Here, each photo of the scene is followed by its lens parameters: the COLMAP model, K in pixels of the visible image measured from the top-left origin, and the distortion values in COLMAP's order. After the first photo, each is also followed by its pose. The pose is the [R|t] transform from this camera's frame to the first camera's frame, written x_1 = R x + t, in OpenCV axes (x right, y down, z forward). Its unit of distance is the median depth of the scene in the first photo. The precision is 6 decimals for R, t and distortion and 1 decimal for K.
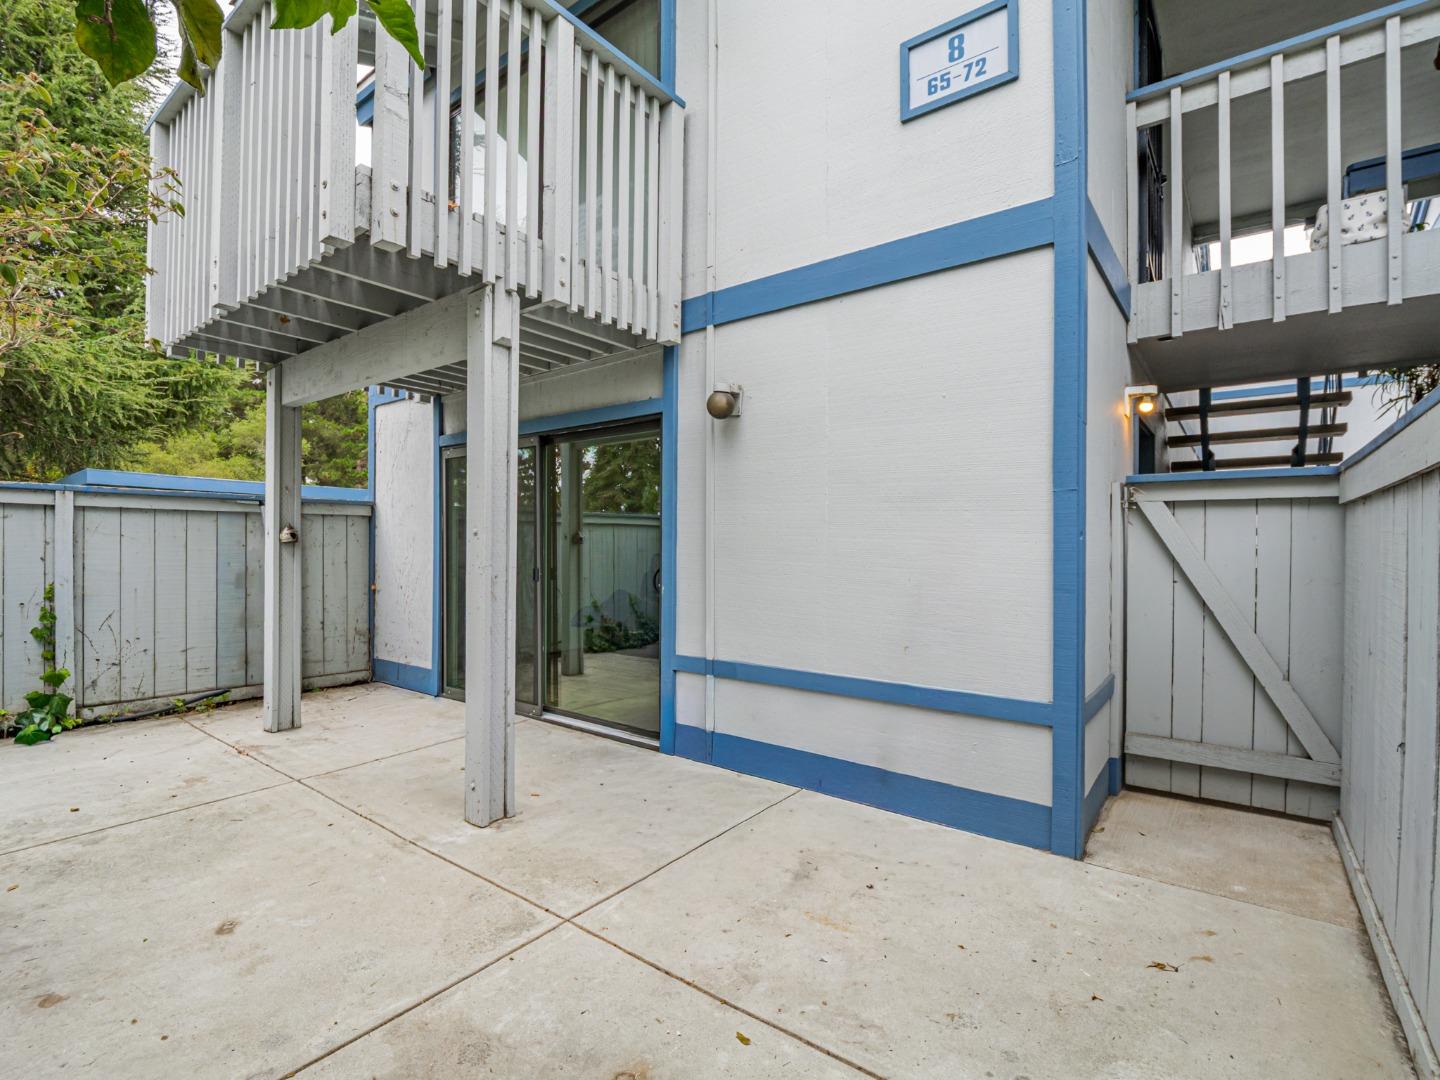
lens RADIAL K [[693.4, 0, 715.8], [0, 693.4, 558.9], [0, 0, 1]] dist [-0.027995, 0.008975]
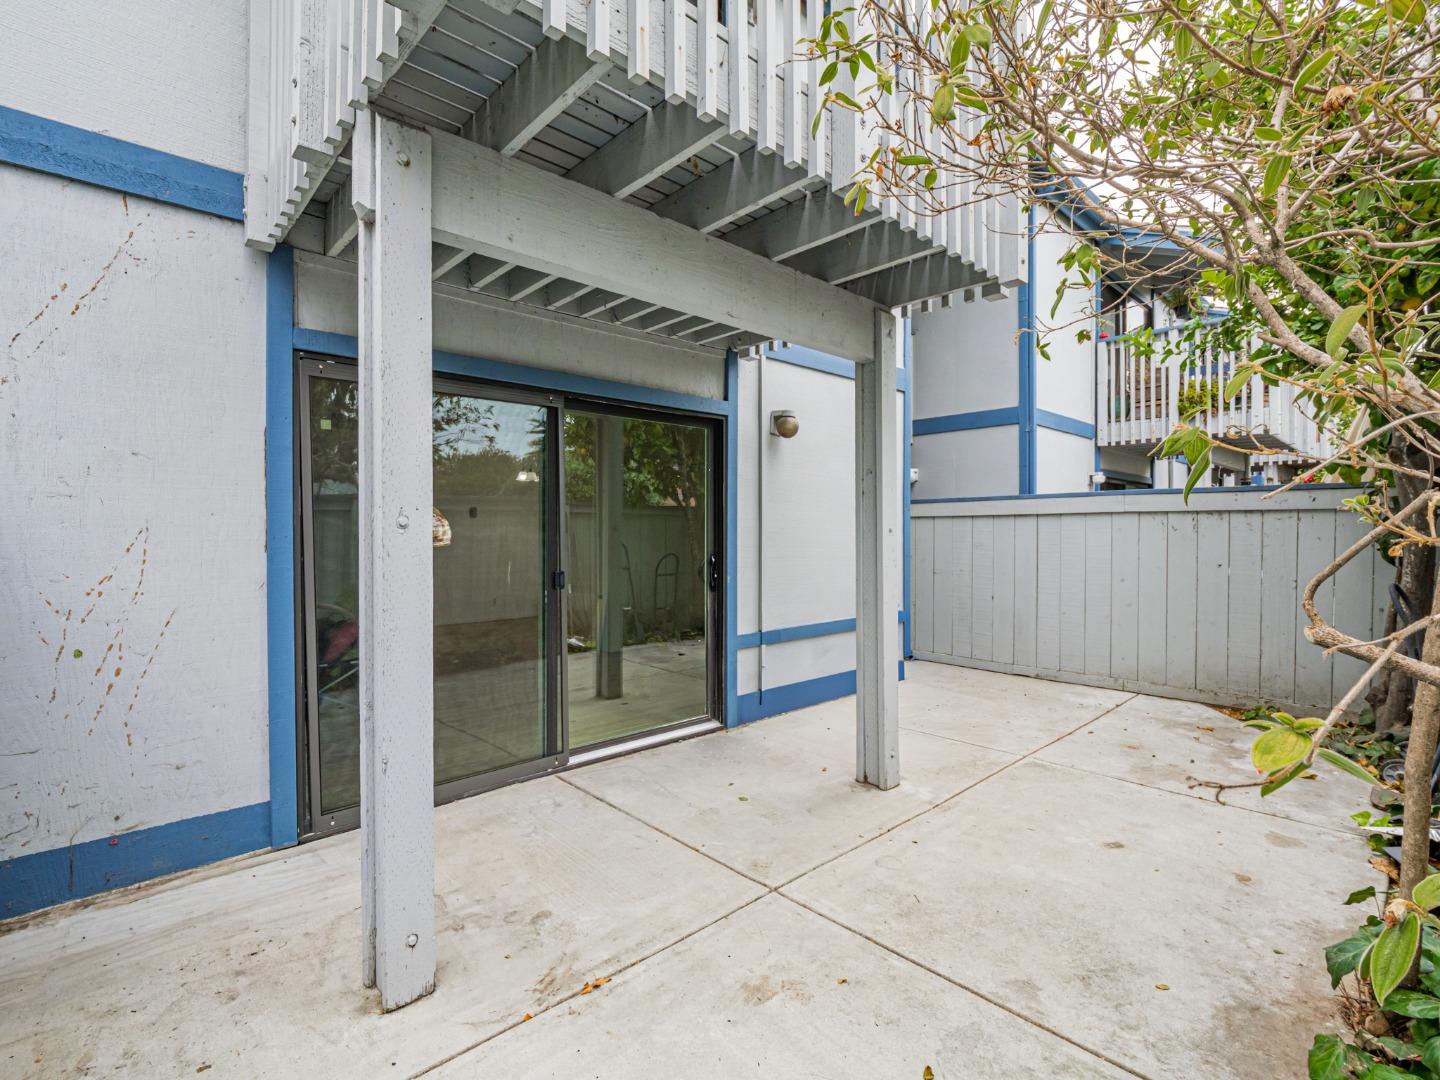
lens RADIAL K [[689.8, 0, 716.5], [0, 689.8, 545.7], [0, 0, 1]] dist [-0.016527, -0.000486]
pose [[0.160784, -0.025158, 0.986669, -1.475506], [0.022641, 0.999506, 0.021796, -0.041743], [-0.986730, 0.018835, 0.161274, 1.076374]]
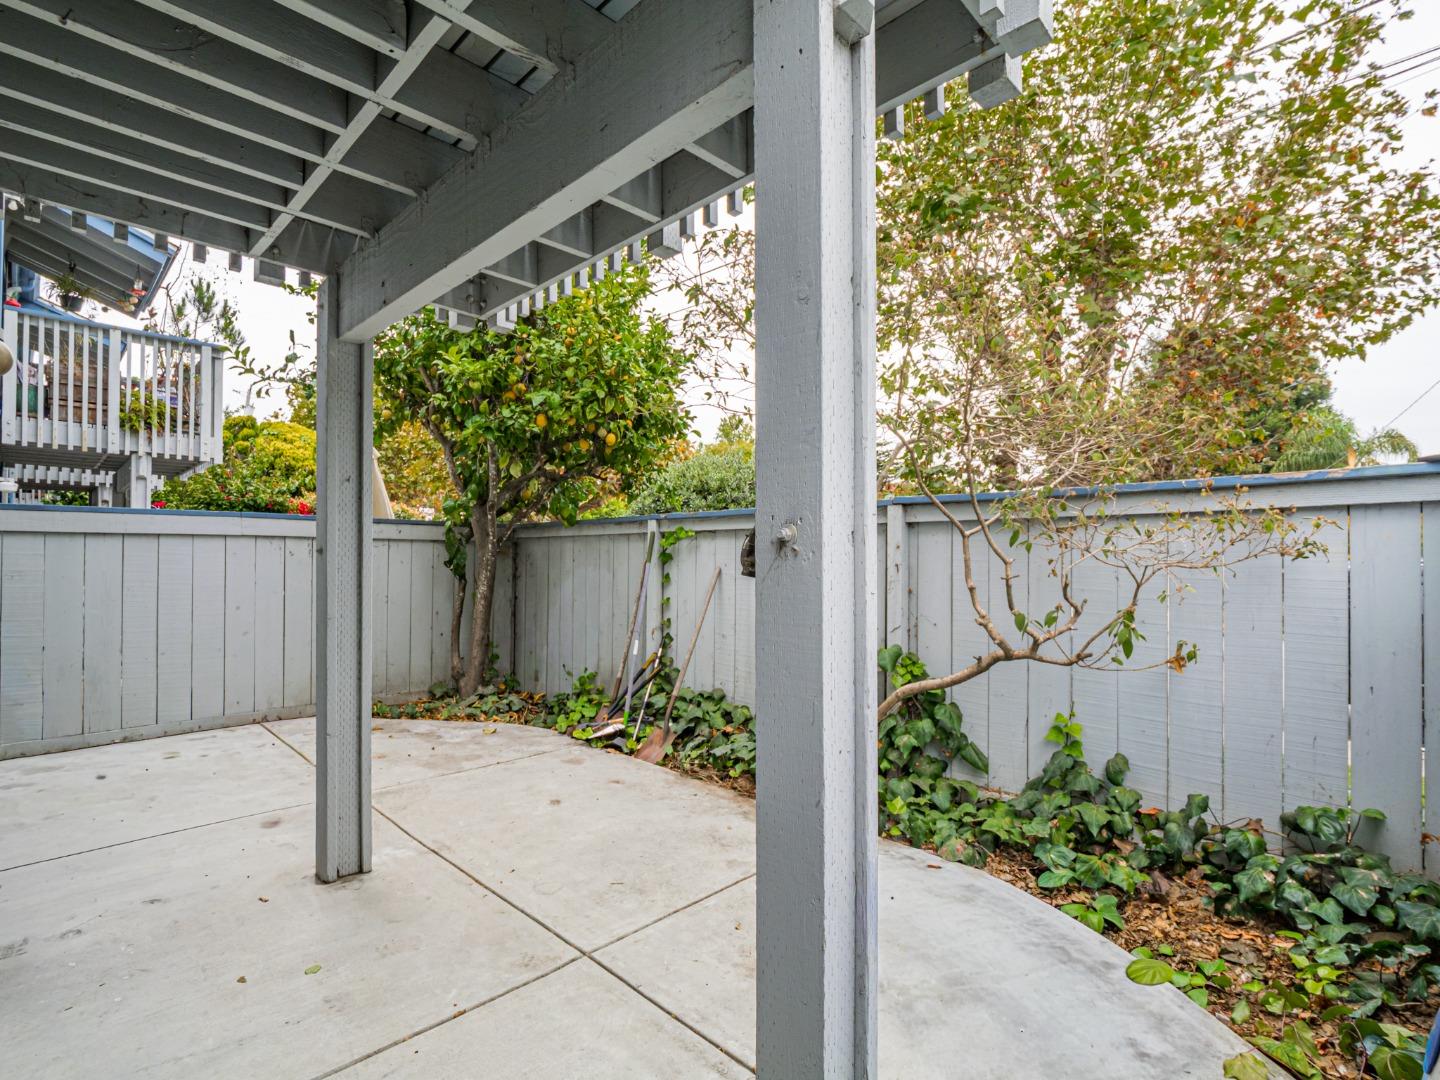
lens RADIAL K [[689.8, 0, 716.5], [0, 689.8, 545.7], [0, 0, 1]] dist [-0.016527, -0.000486]
pose [[-0.993094, -0.006403, 0.117148, -0.913031], [-0.006065, 0.999976, 0.003238, -0.053011], [-0.117166, 0.002505, -0.993109, 1.828996]]
